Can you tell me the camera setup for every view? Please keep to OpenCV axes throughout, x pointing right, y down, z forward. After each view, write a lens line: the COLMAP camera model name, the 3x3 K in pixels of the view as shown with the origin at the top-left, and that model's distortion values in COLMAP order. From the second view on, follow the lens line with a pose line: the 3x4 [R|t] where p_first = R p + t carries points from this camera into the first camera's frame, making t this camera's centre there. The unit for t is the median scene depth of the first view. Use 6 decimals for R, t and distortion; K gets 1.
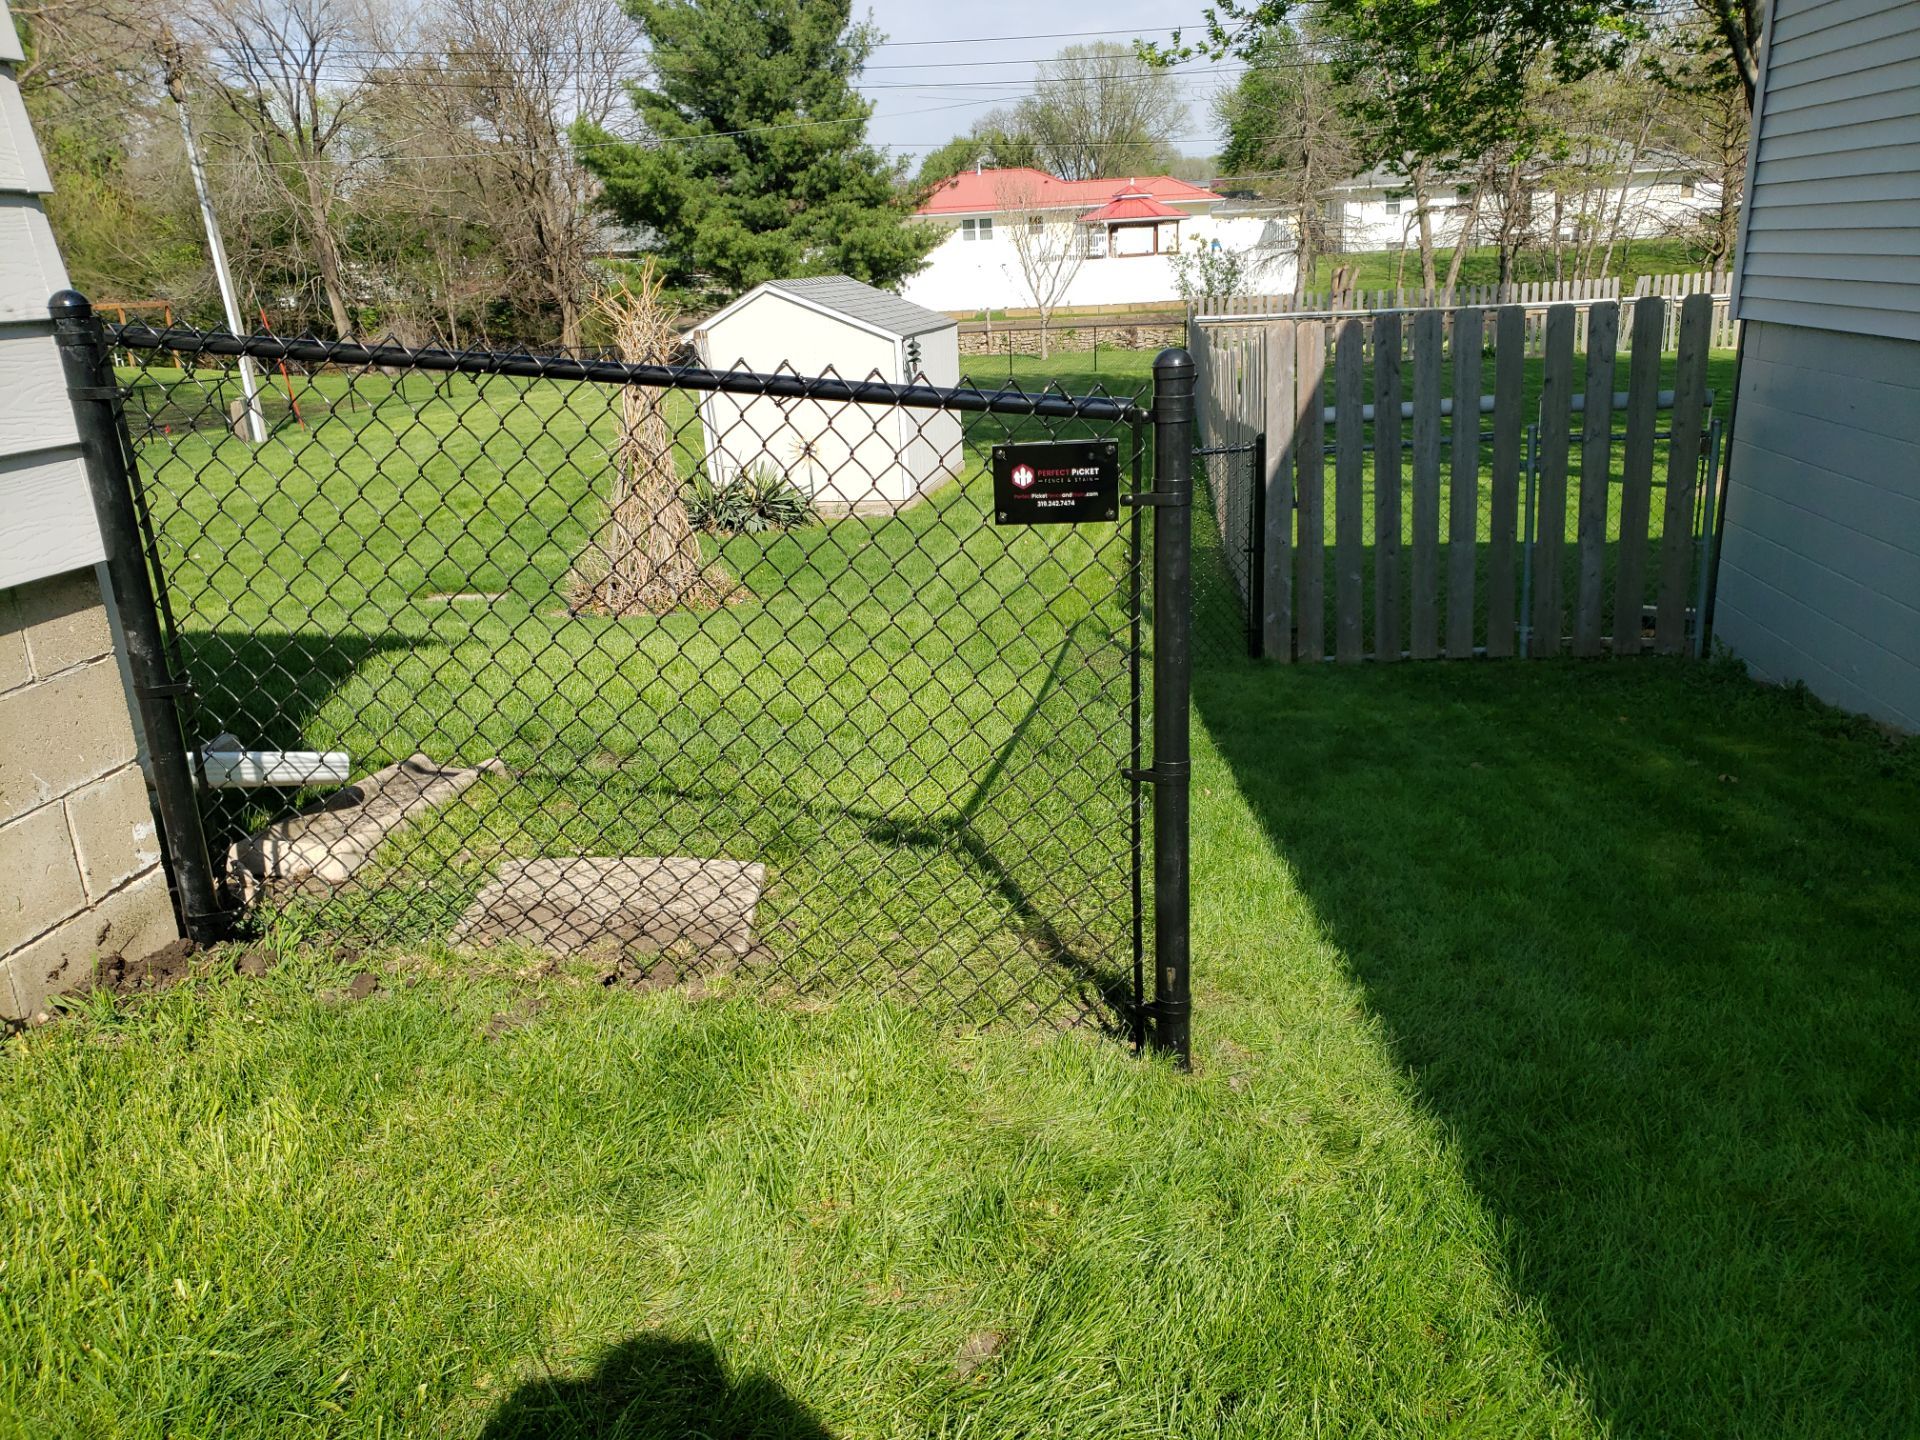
lens RADIAL K [[1496.2, 0, 951.1], [0, 1496.2, 738.6], [0, 0, 1]] dist [0.000778, 0.024525]
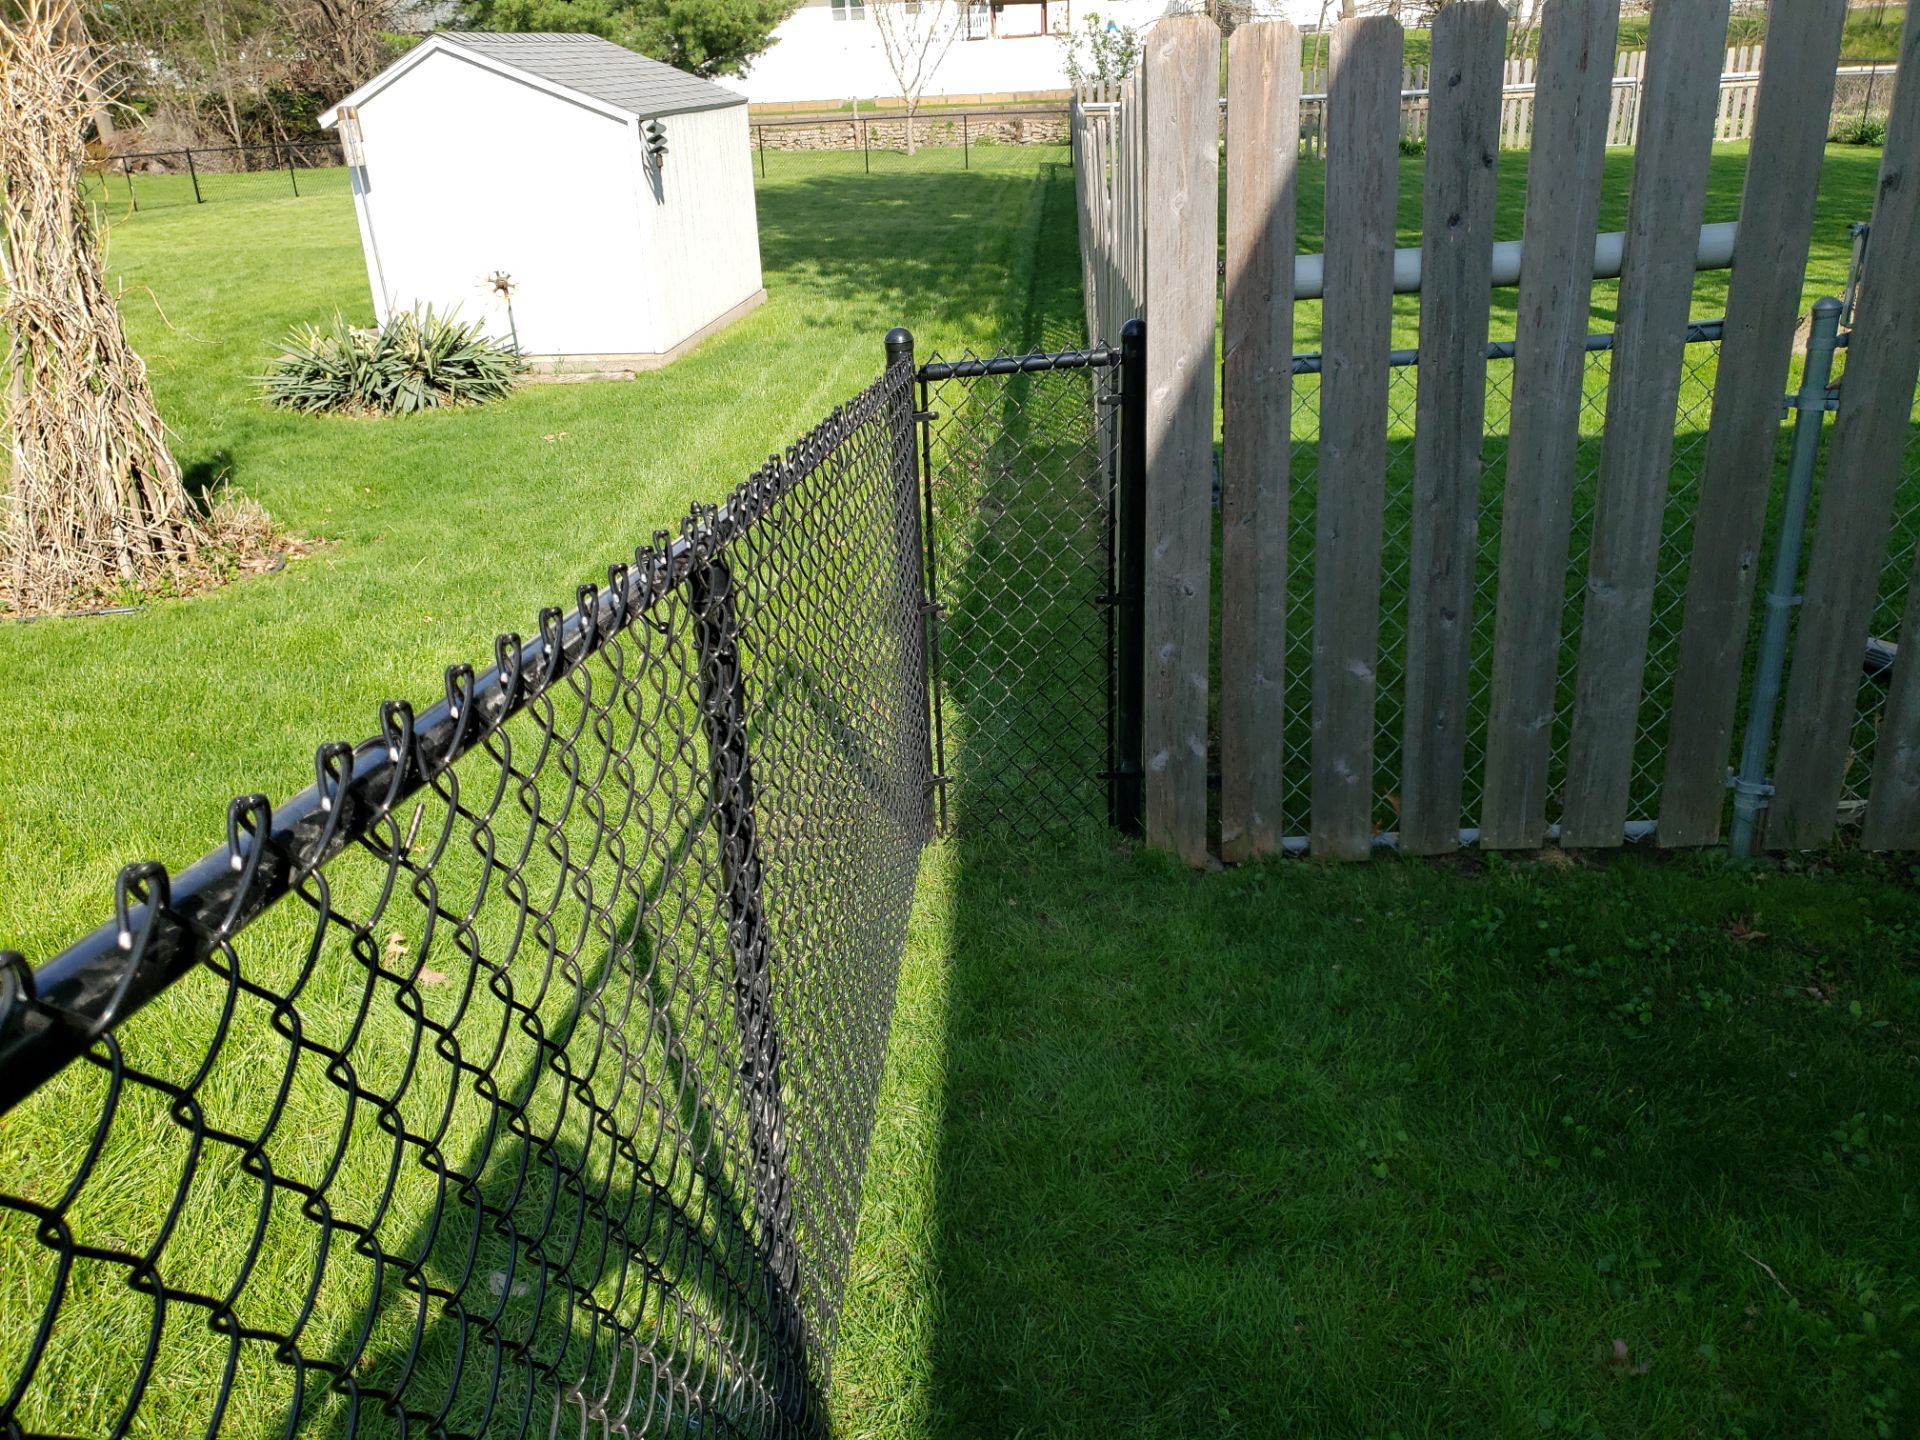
lens RADIAL K [[1496.2, 0, 934.5], [0, 1496.2, 706.6], [0, 0, 1]] dist [0.000778, 0.024525]
pose [[0.998432, -0.019588, 0.052434, 0.028117], [0.014122, 0.994616, 0.102663, -0.030937], [-0.054163, -0.101762, 0.993333, 0.128375]]
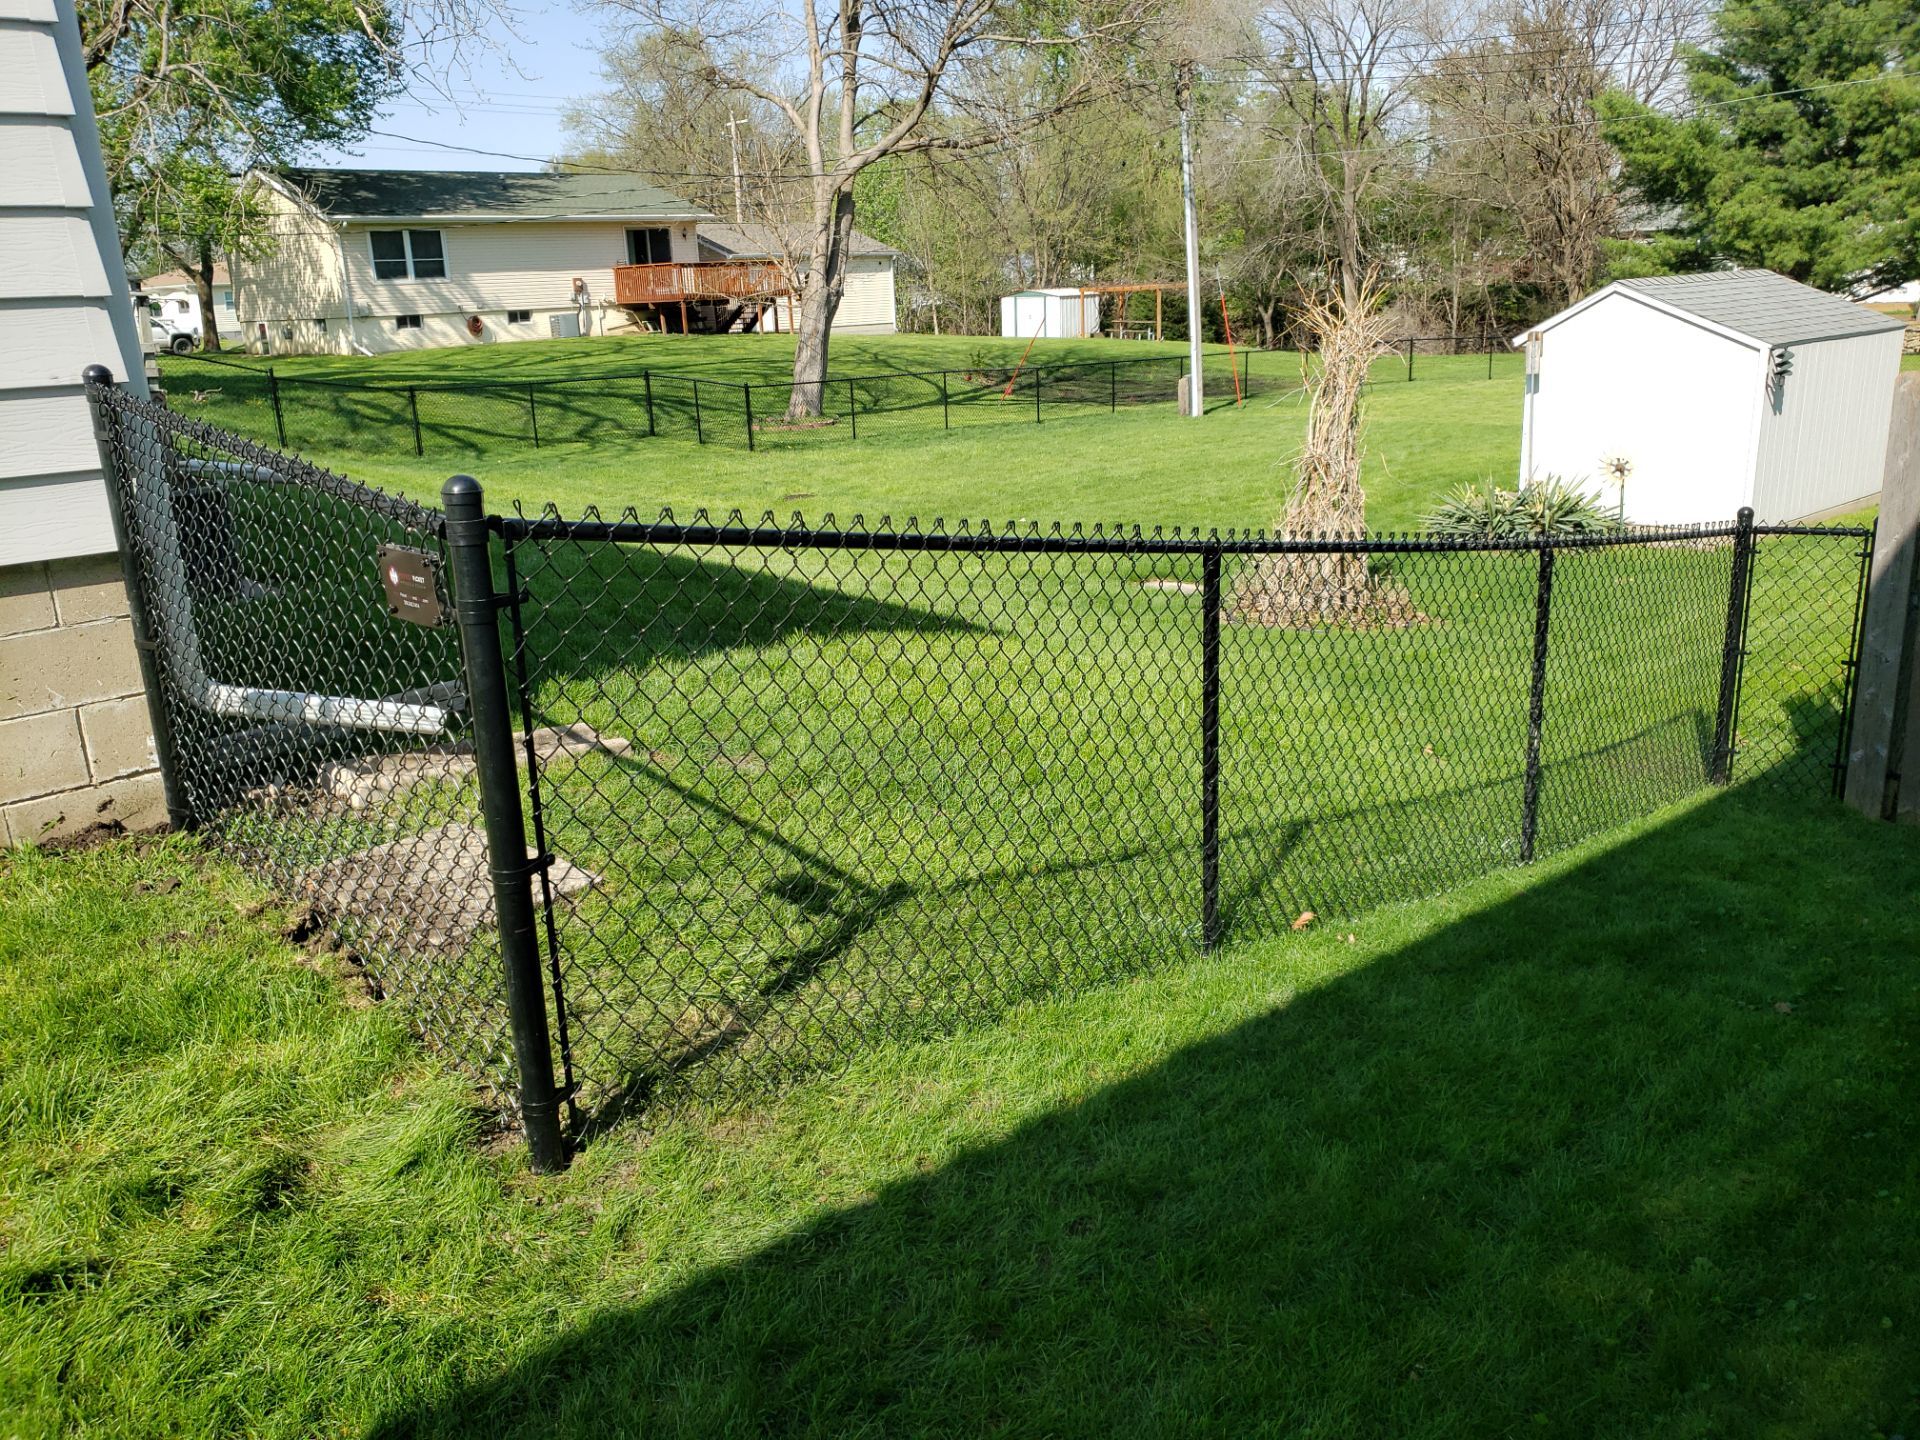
lens RADIAL K [[1496.2, 0, 943.1], [0, 1496.2, 707.9], [0, 0, 1]] dist [0.000778, 0.024525]
pose [[0.782086, 0.180246, -0.596534, 0.066193], [-0.182406, 0.981544, 0.057436, -0.013951], [0.595877, 0.063892, 0.800530, 0.023722]]
